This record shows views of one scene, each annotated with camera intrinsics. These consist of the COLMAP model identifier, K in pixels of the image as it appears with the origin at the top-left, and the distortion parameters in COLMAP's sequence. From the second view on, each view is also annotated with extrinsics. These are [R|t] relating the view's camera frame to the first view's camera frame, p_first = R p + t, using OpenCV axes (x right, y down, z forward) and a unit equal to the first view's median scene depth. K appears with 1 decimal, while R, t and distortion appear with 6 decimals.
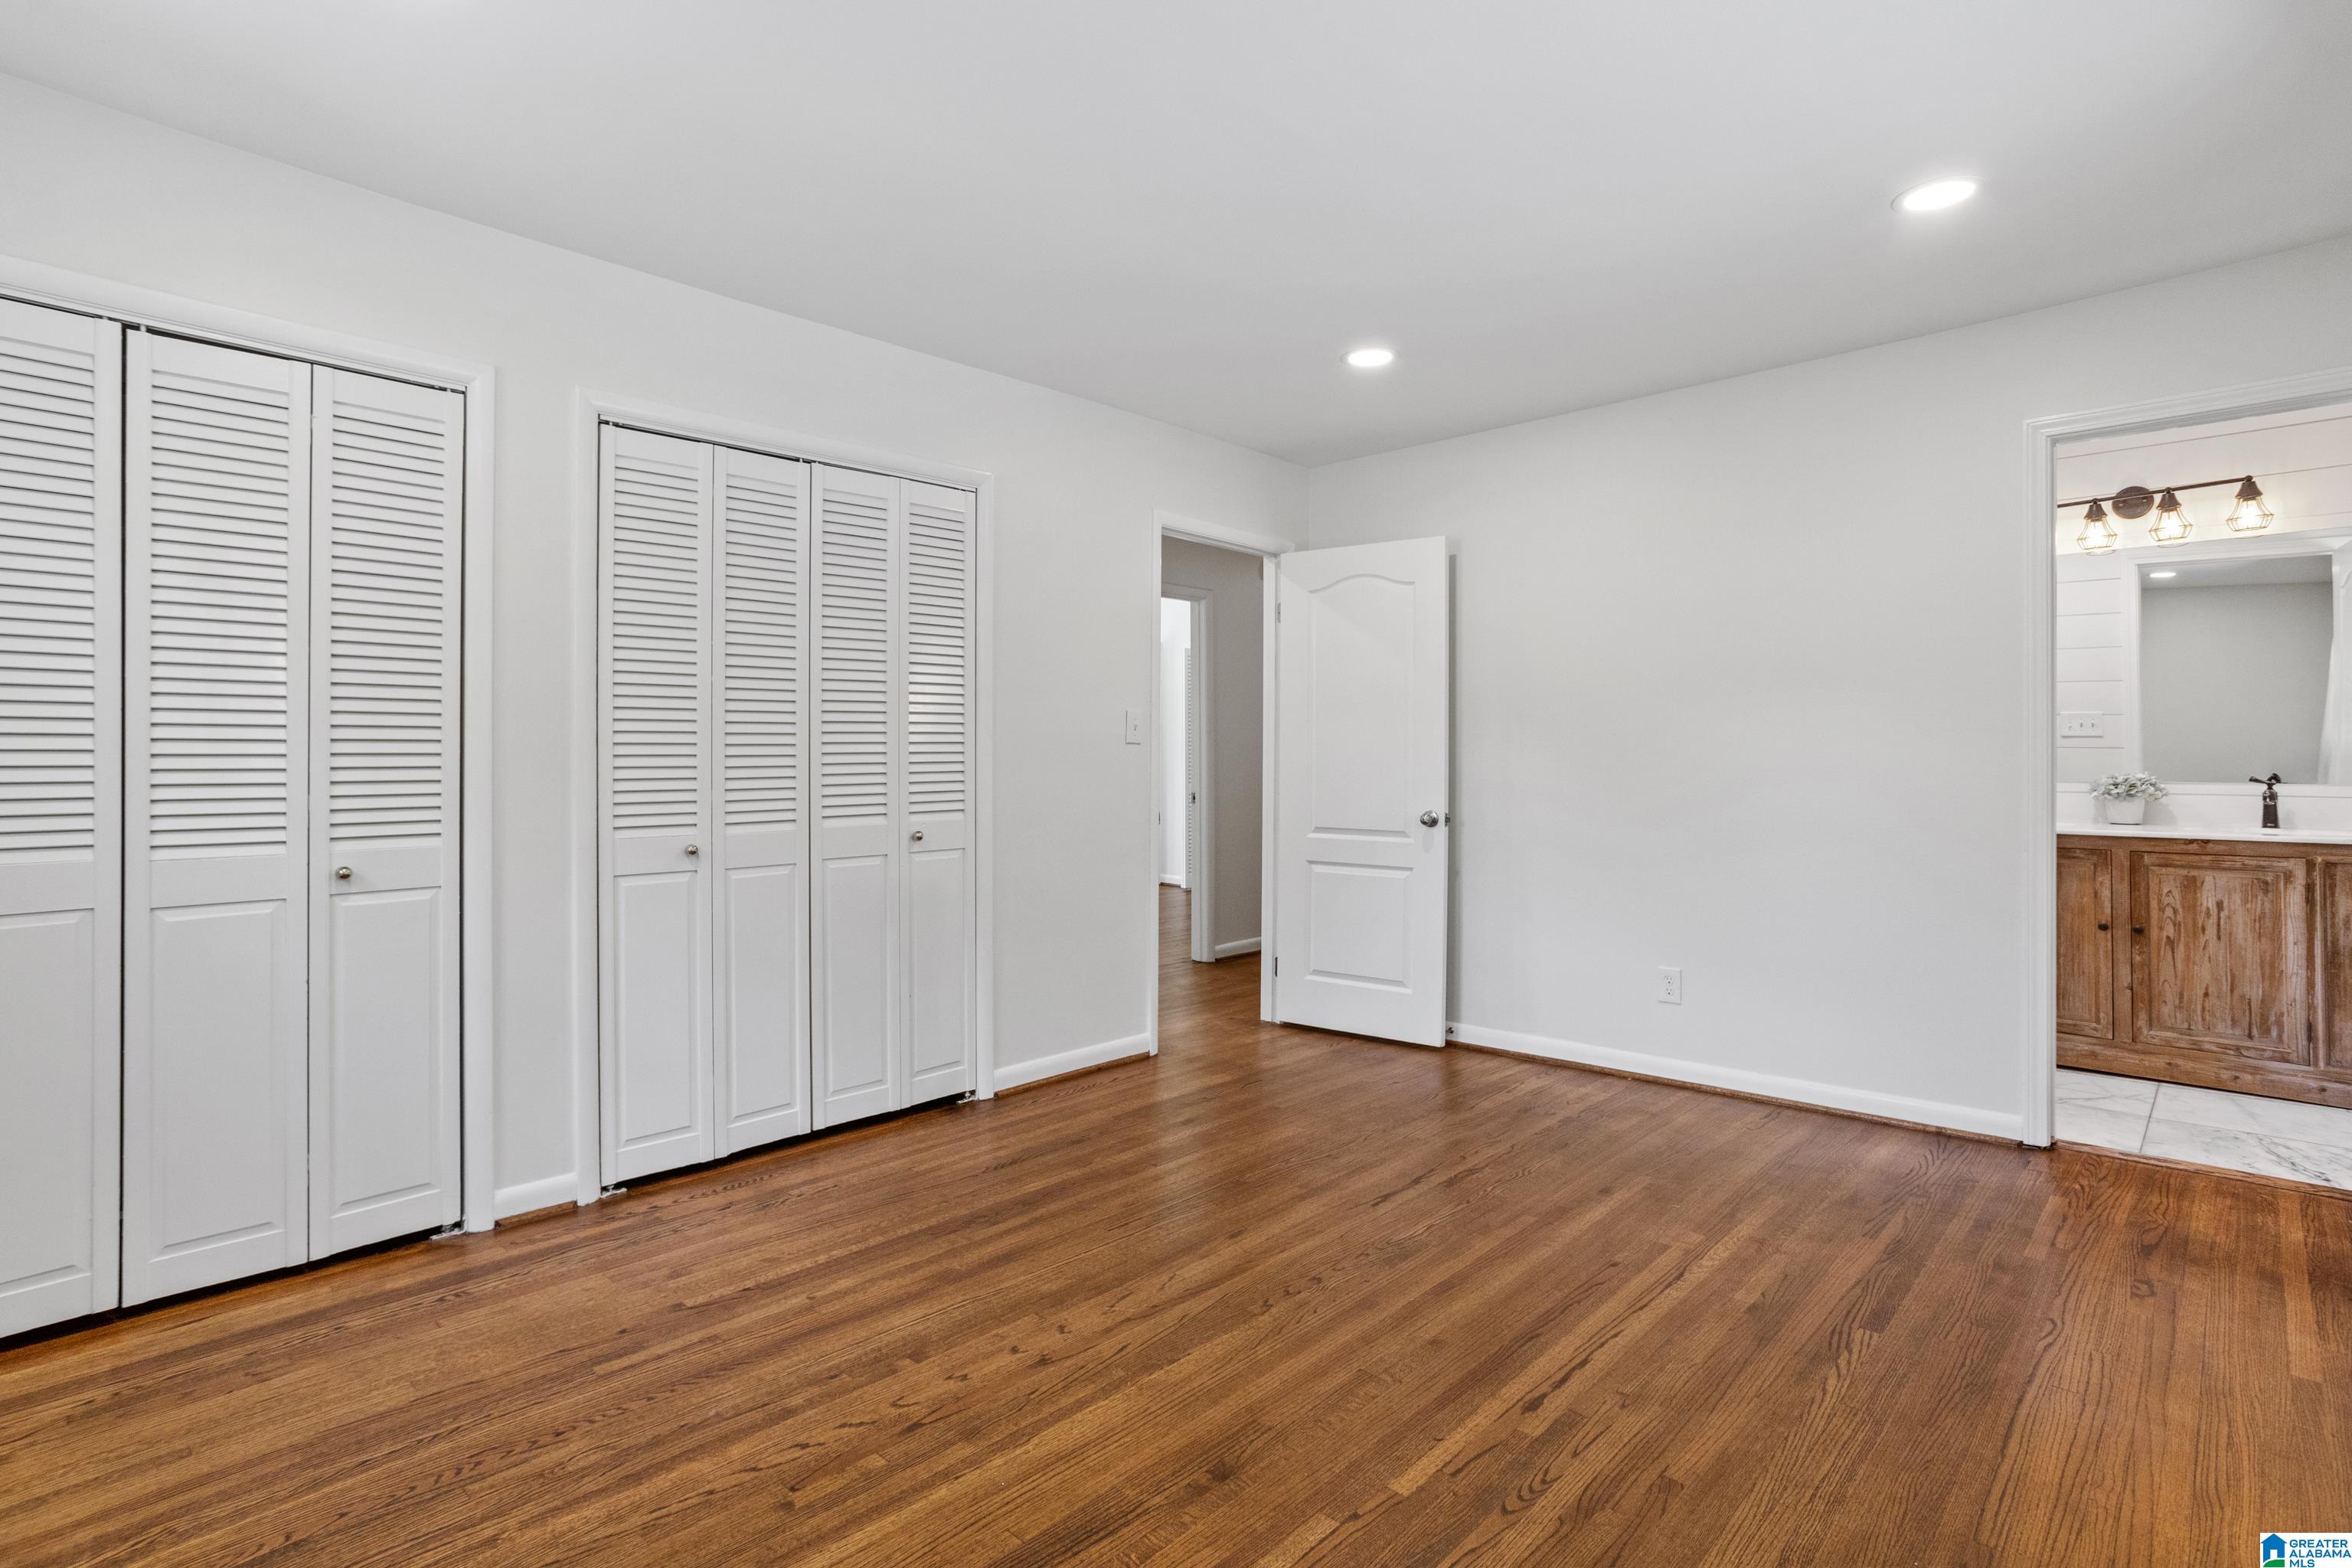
lens RADIAL K [[1143.9, 0, 1177.4], [0, 1143.9, 771.0], [0, 0, 1]] dist [-0.006424, 0.009150]
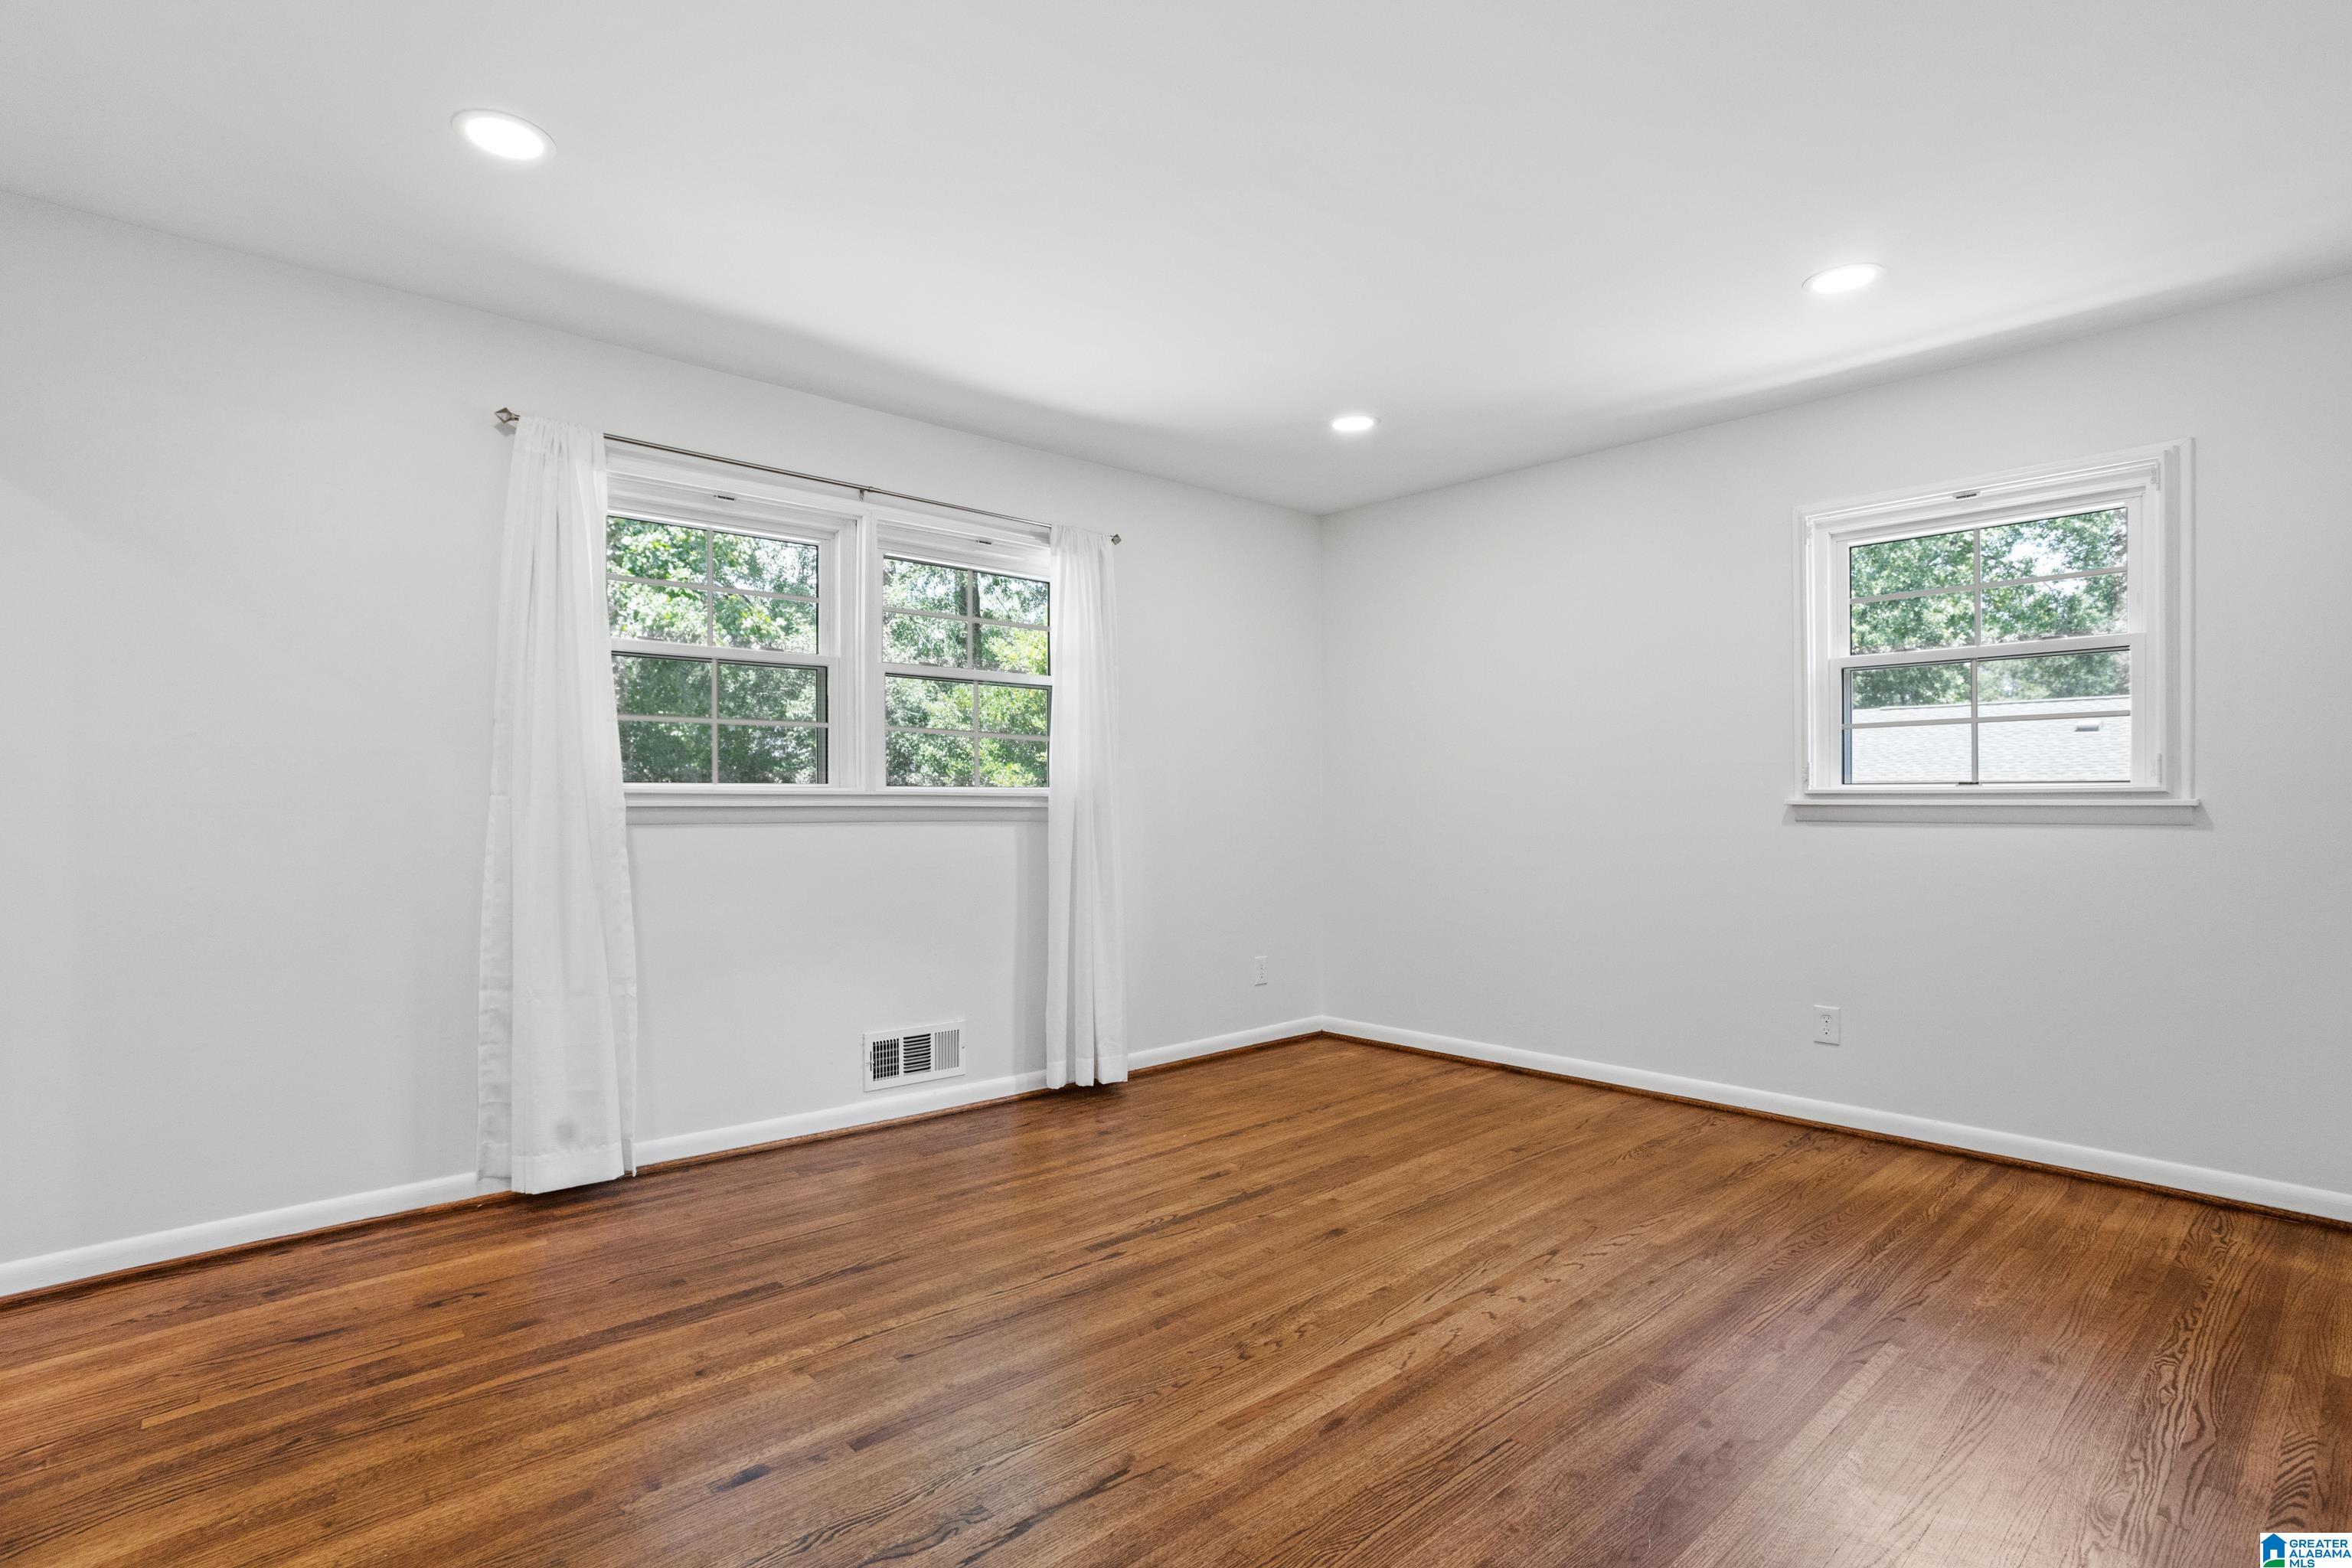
lens RADIAL K [[1143.9, 0, 1167.7], [0, 1143.9, 786.2], [0, 0, 1]] dist [-0.006424, 0.009150]
pose [[-0.997061, 0.003151, 0.076546, 0.118503], [0.003478, 0.999985, 0.004130, -0.020070], [-0.076532, 0.004384, -0.997057, 2.050269]]
